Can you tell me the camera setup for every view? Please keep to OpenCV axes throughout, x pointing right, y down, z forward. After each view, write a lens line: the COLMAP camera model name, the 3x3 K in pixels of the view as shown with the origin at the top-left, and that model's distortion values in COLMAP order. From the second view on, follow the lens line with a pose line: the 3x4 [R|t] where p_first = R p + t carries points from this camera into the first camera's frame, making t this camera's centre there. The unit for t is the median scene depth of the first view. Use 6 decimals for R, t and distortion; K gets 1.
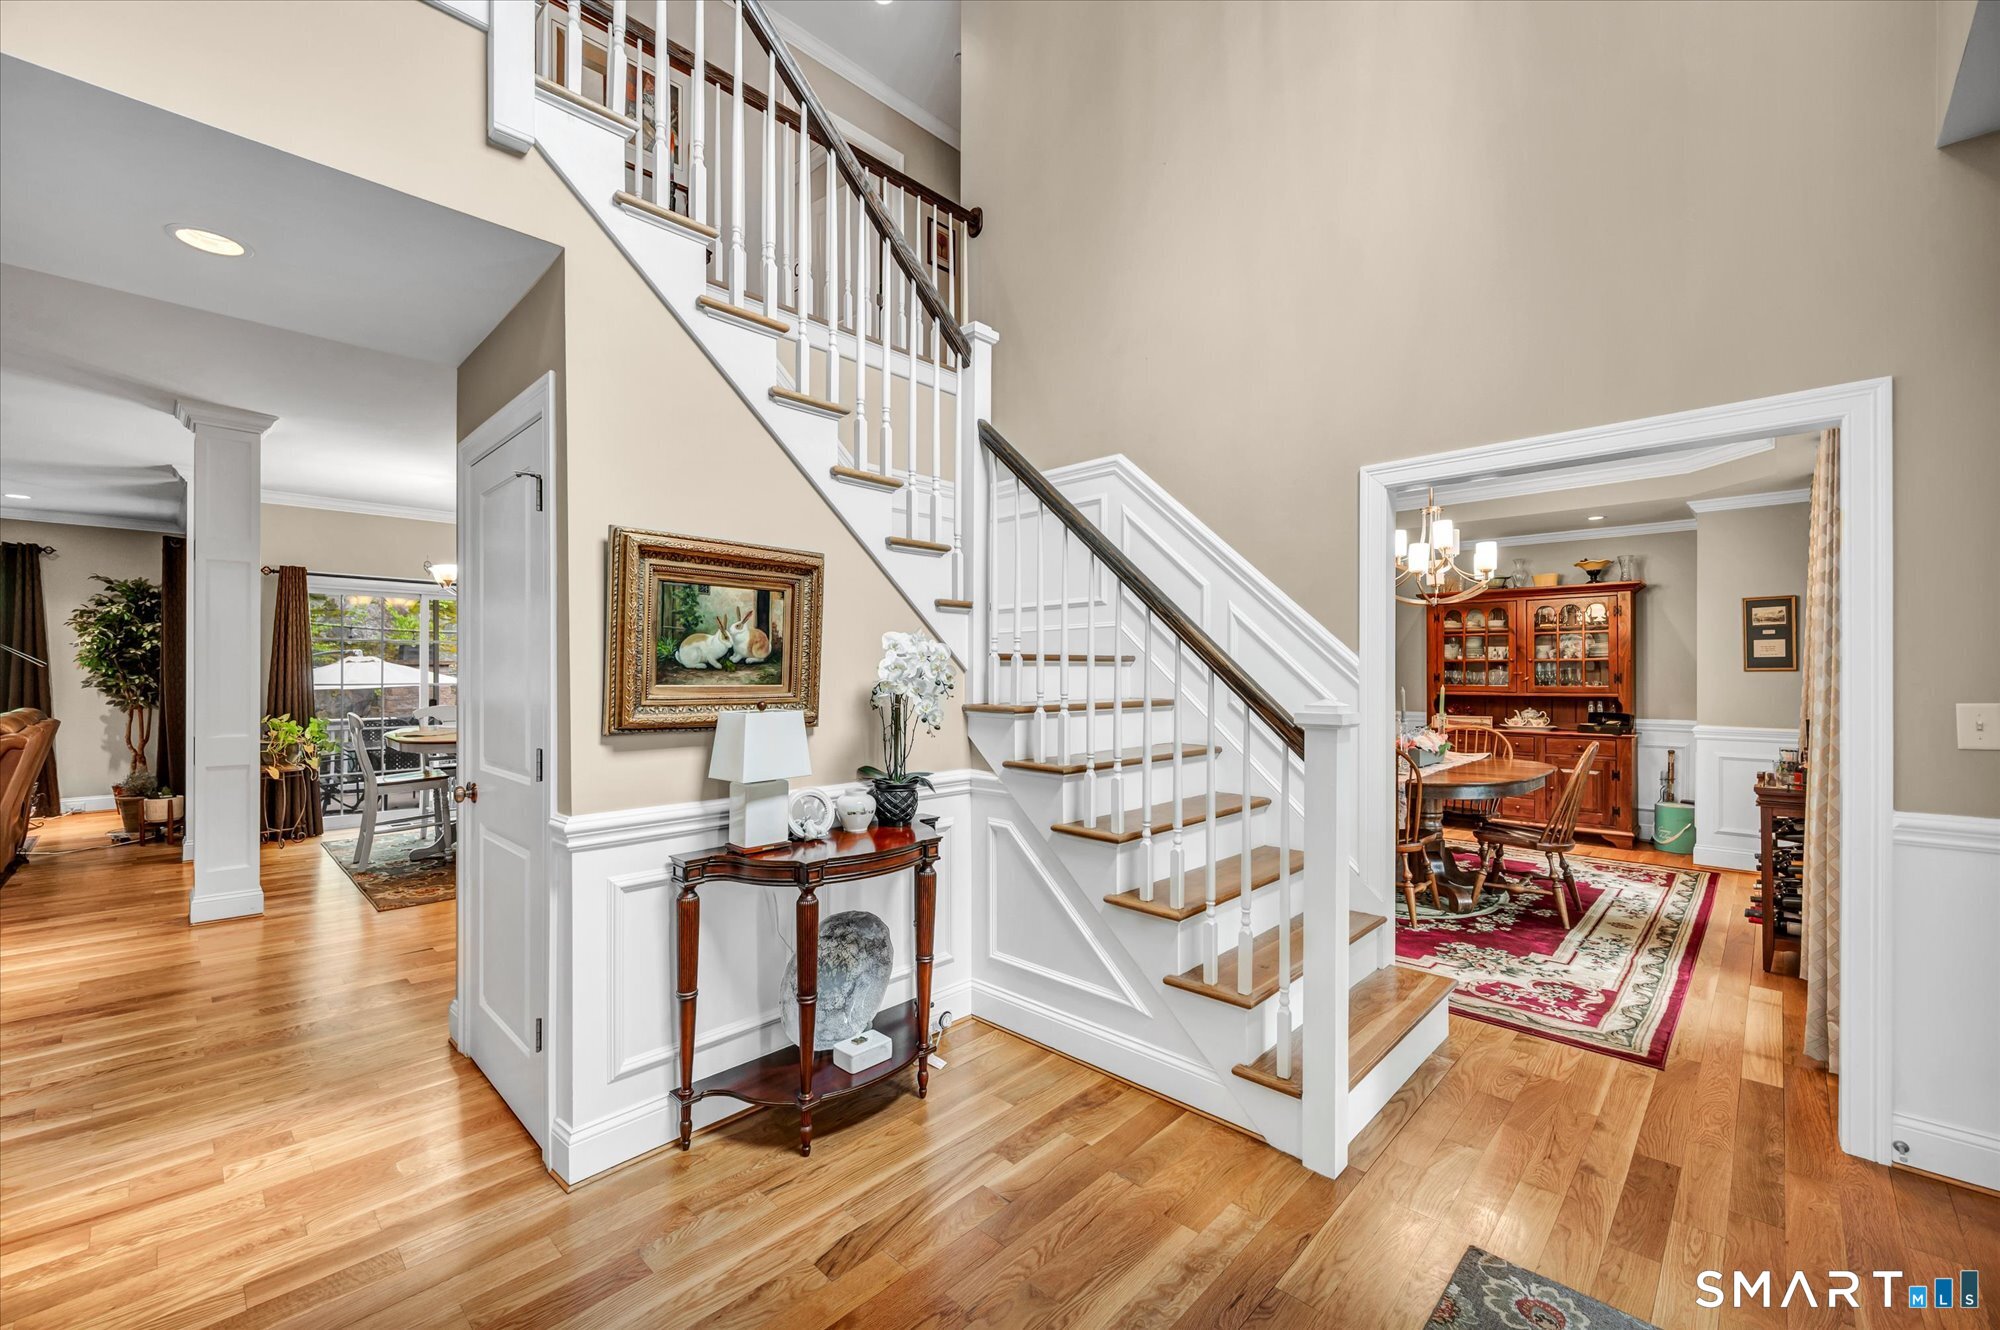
lens RADIAL K [[803.3, 0, 1005.1], [0, 803.3, 672.8], [0, 0, 1]] dist [0.002006, 0.000583]
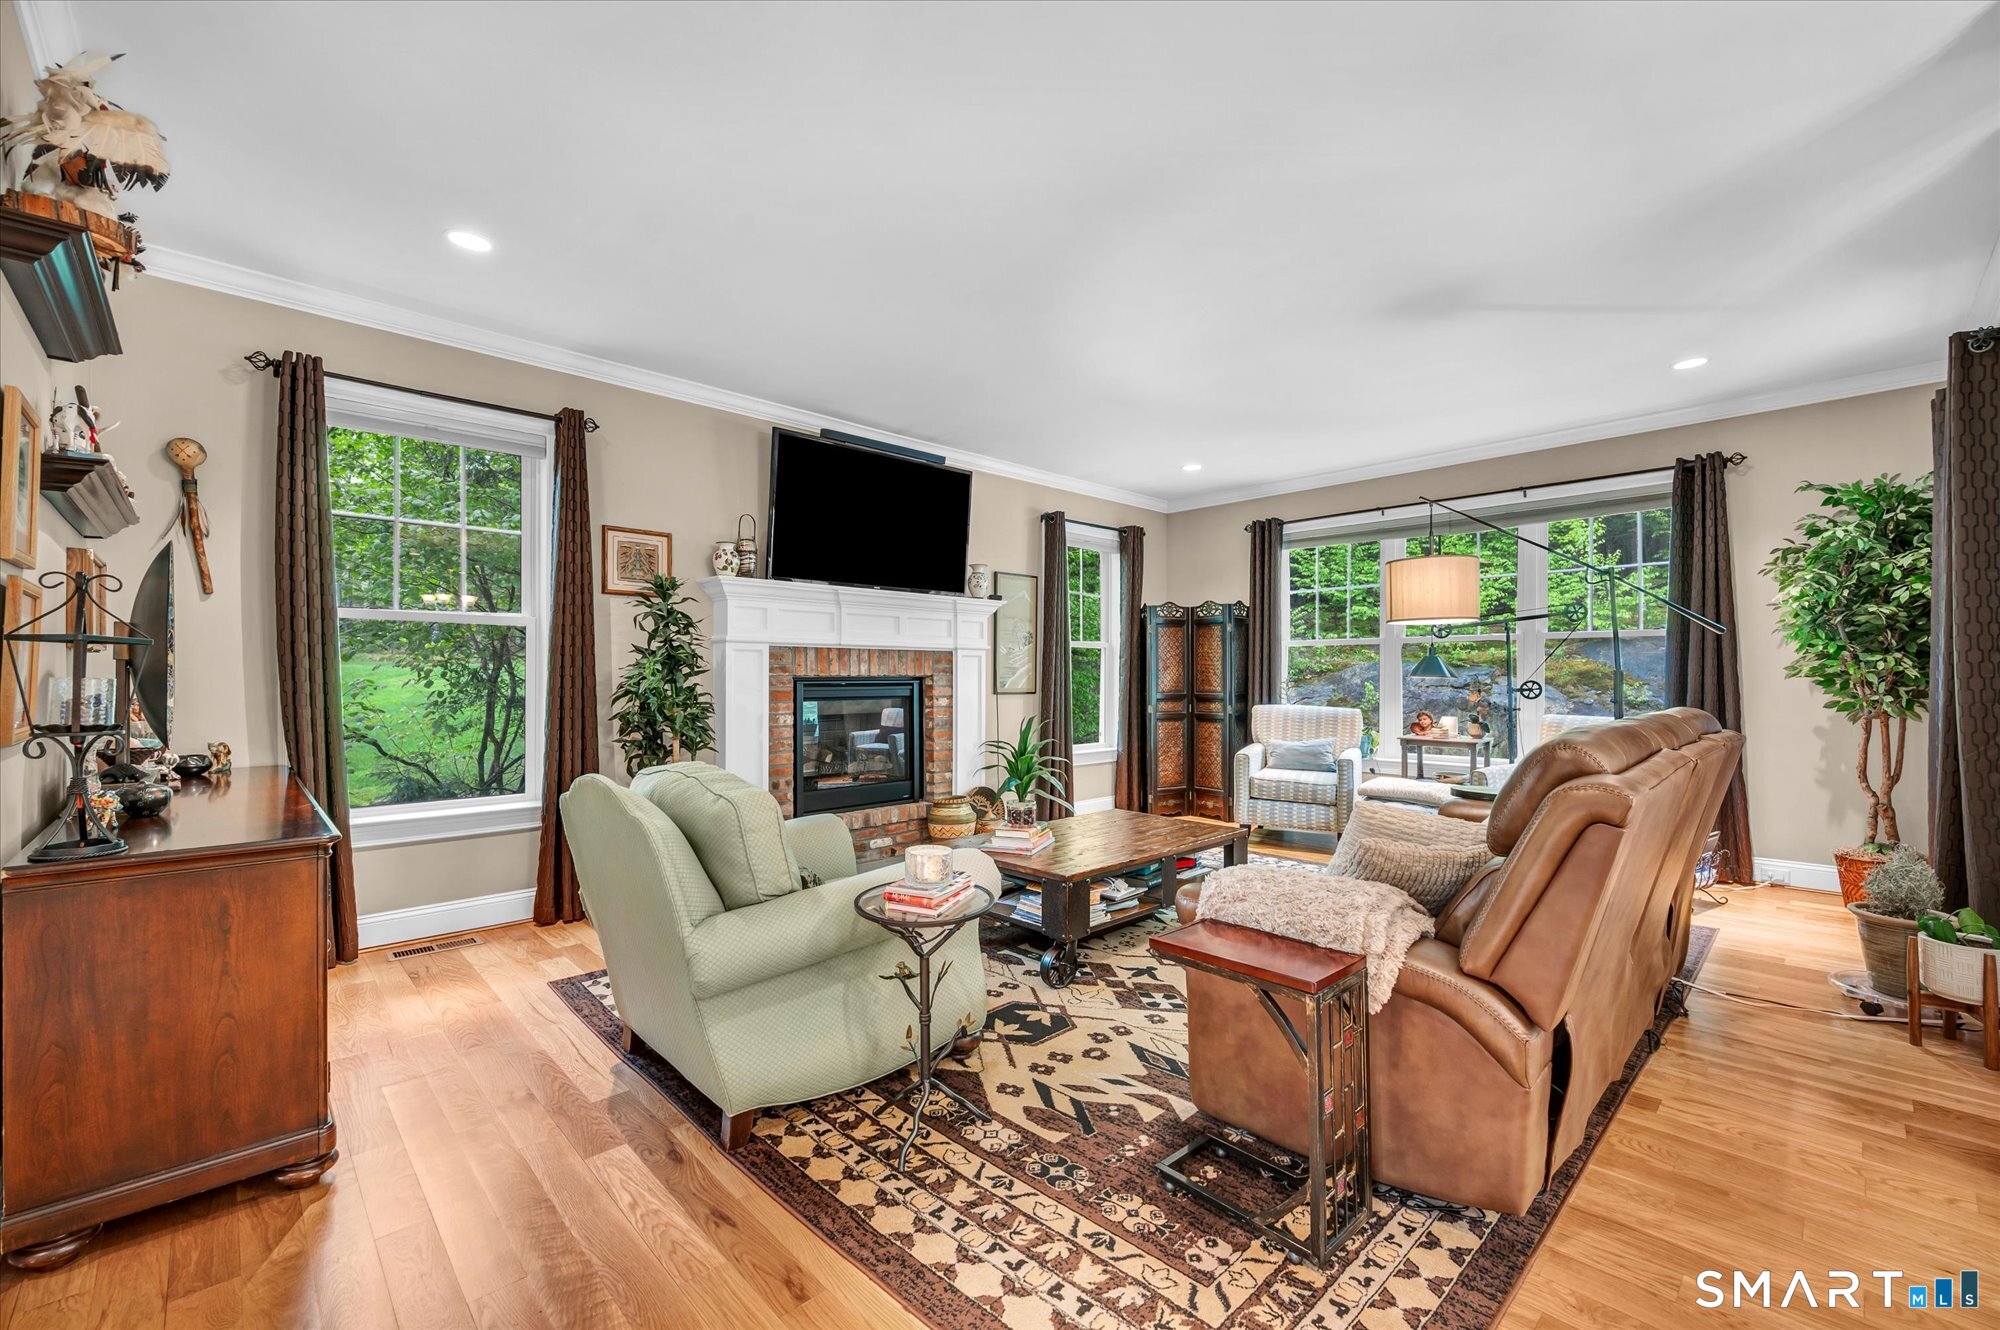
lens RADIAL K [[815.9, 0, 997.1], [0, 815.9, 672.4], [0, 0, 1]] dist [0.001234, -0.000503]
pose [[-0.050194, -0.006506, -0.998718, -0.513003], [-0.003719, 0.999973, -0.006327, 0.020236], [0.998733, 0.003397, -0.050217, 0.448243]]
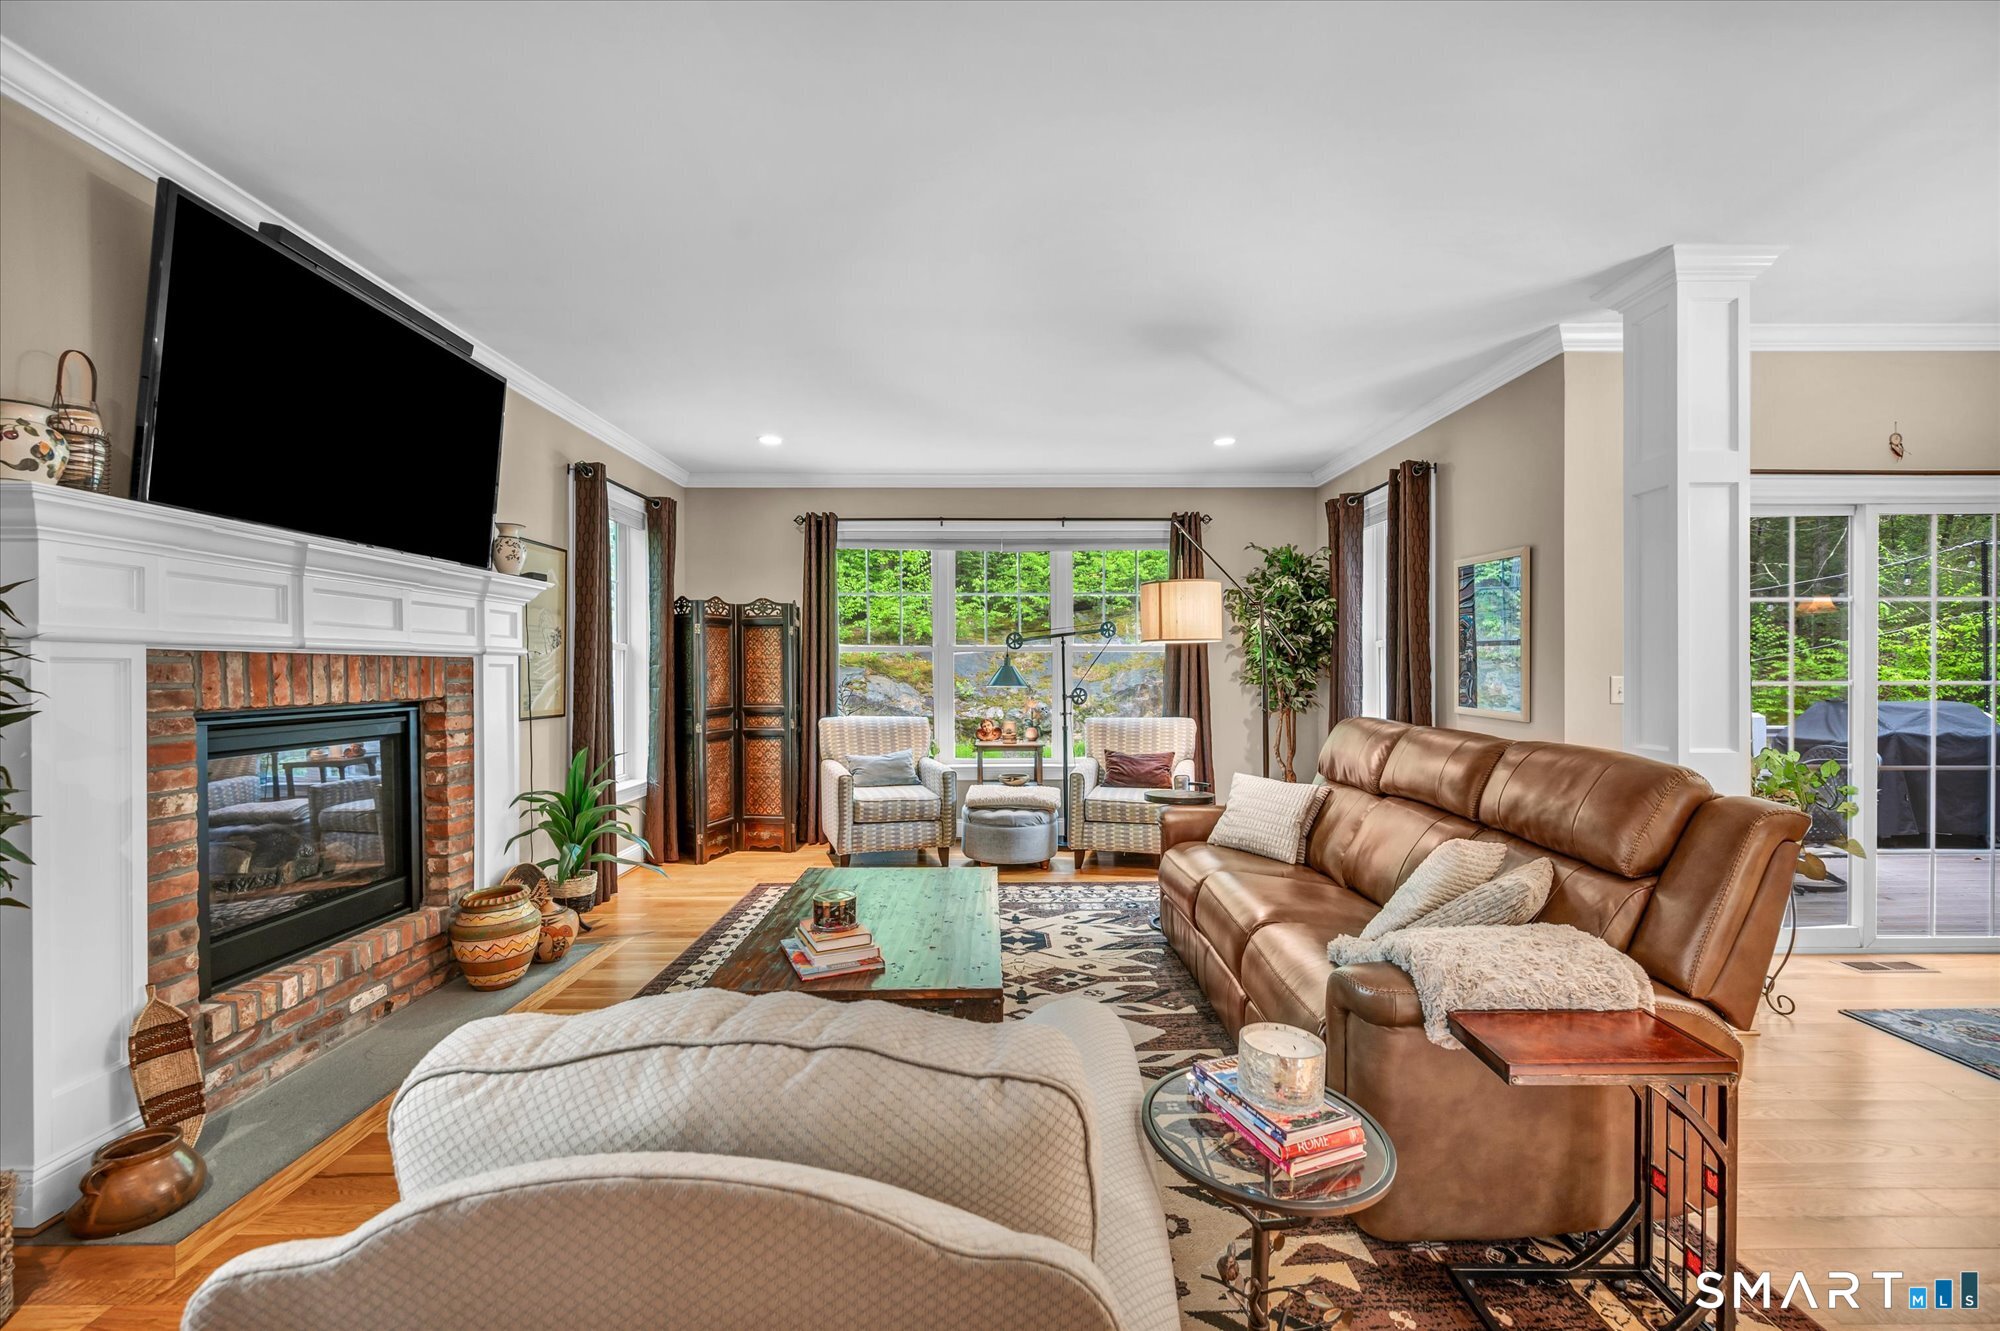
lens RADIAL K [[815.9, 0, 997.1], [0, 815.9, 672.9], [0, 0, 1]] dist [0.001234, -0.000503]
pose [[0.694690, -0.002850, -0.719303, -0.710153], [0.004000, 0.999992, -0.000099, 0.006321], [0.719298, -0.002809, 0.694696, 0.260251]]
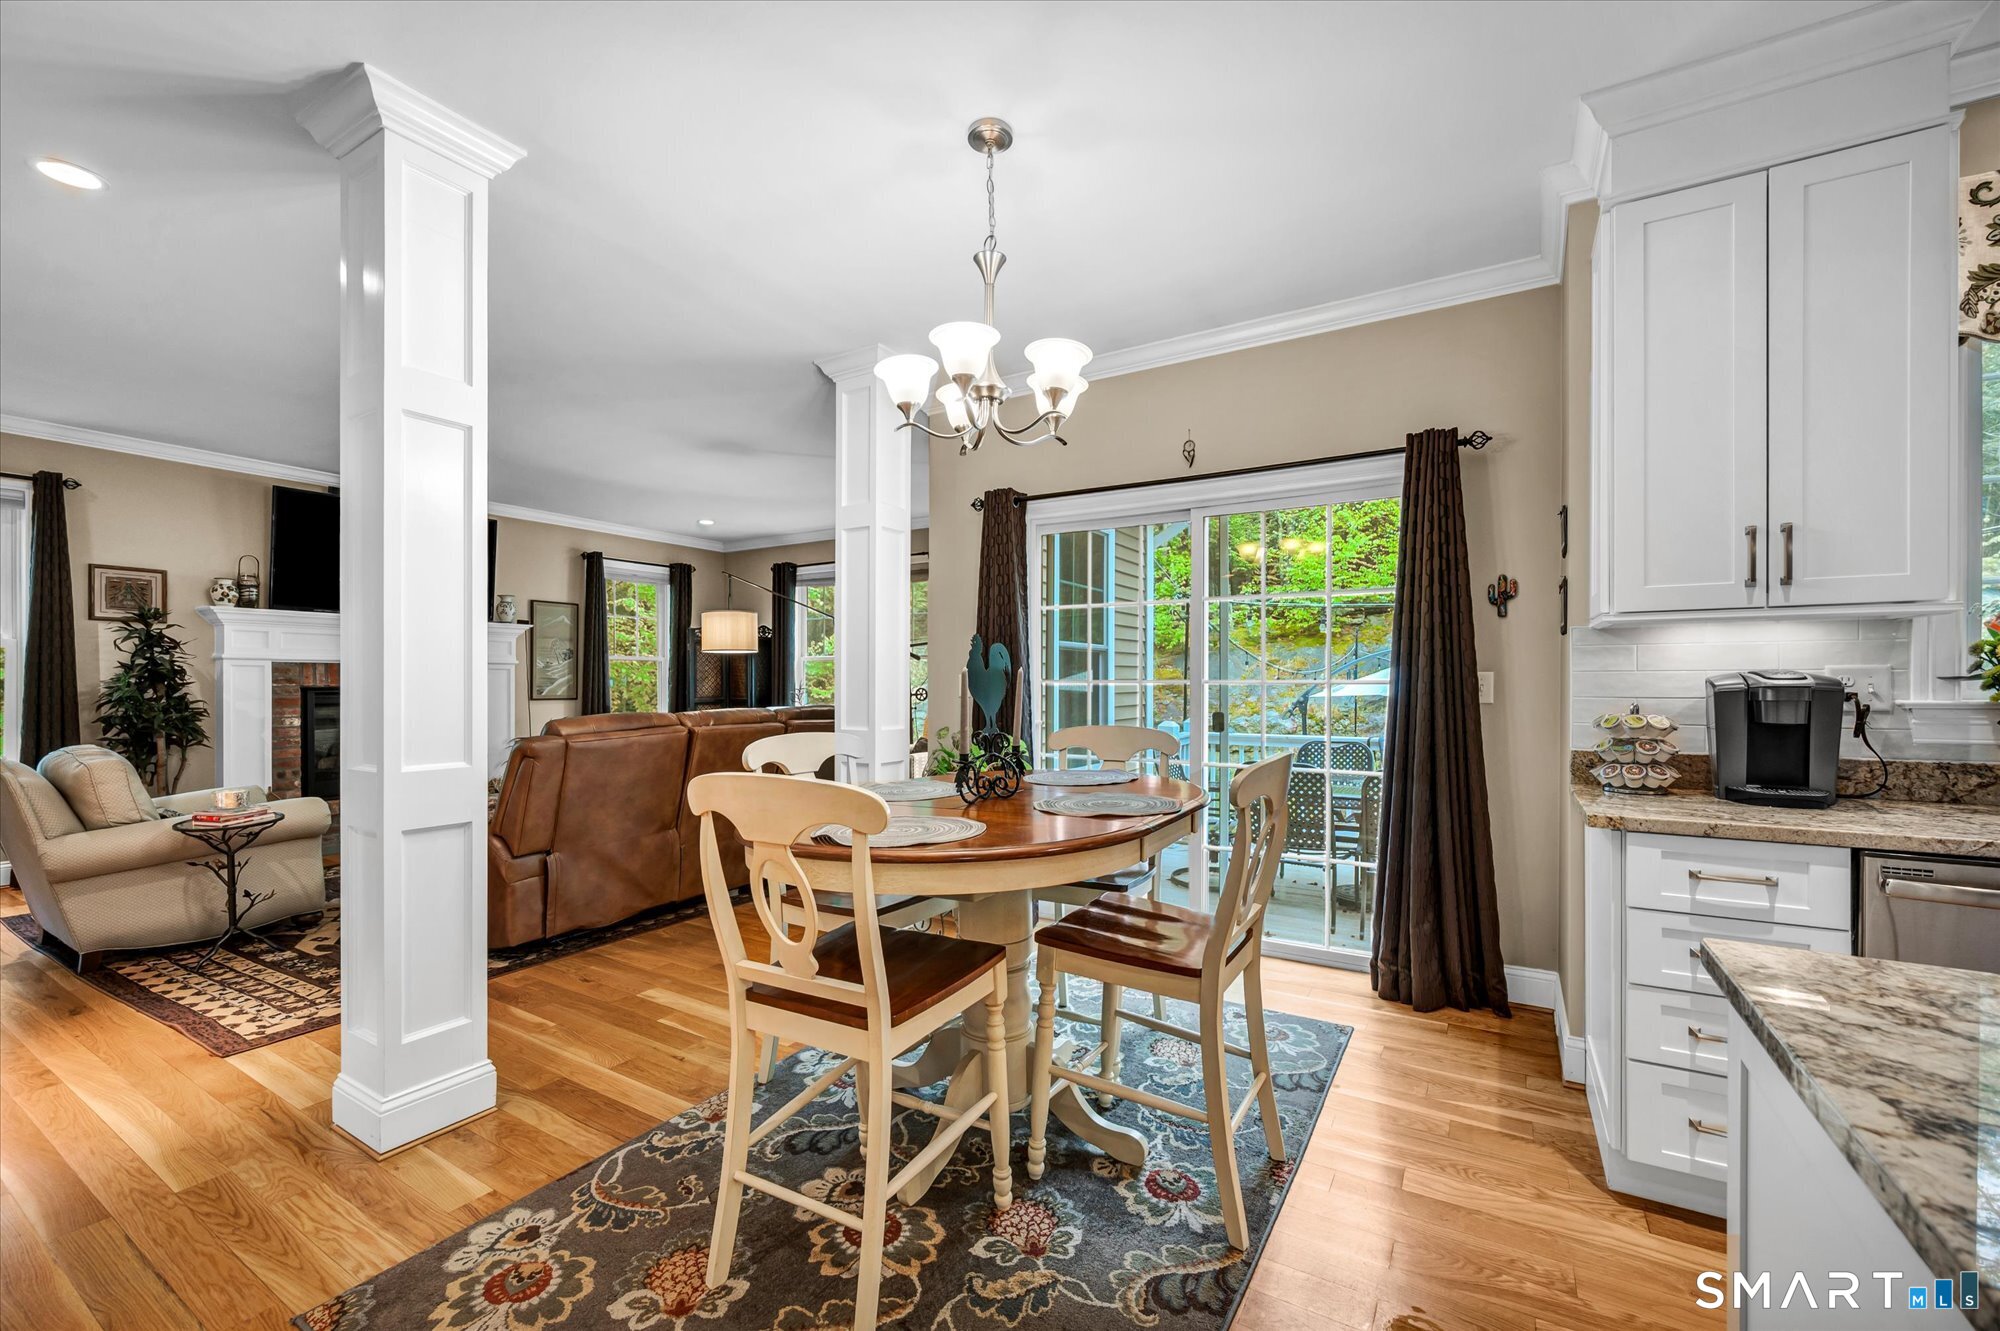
lens RADIAL K [[822.0, 0, 1000.6], [0, 822.0, 684.2], [0, 0, 1]] dist [-0.001726, -0.000376]
pose [[0.207876, 0.000514, -0.978155, -0.228590], [-0.002466, 0.999997, 0.000001, 0.015913], [0.978152, 0.002412, 0.207877, 0.752049]]
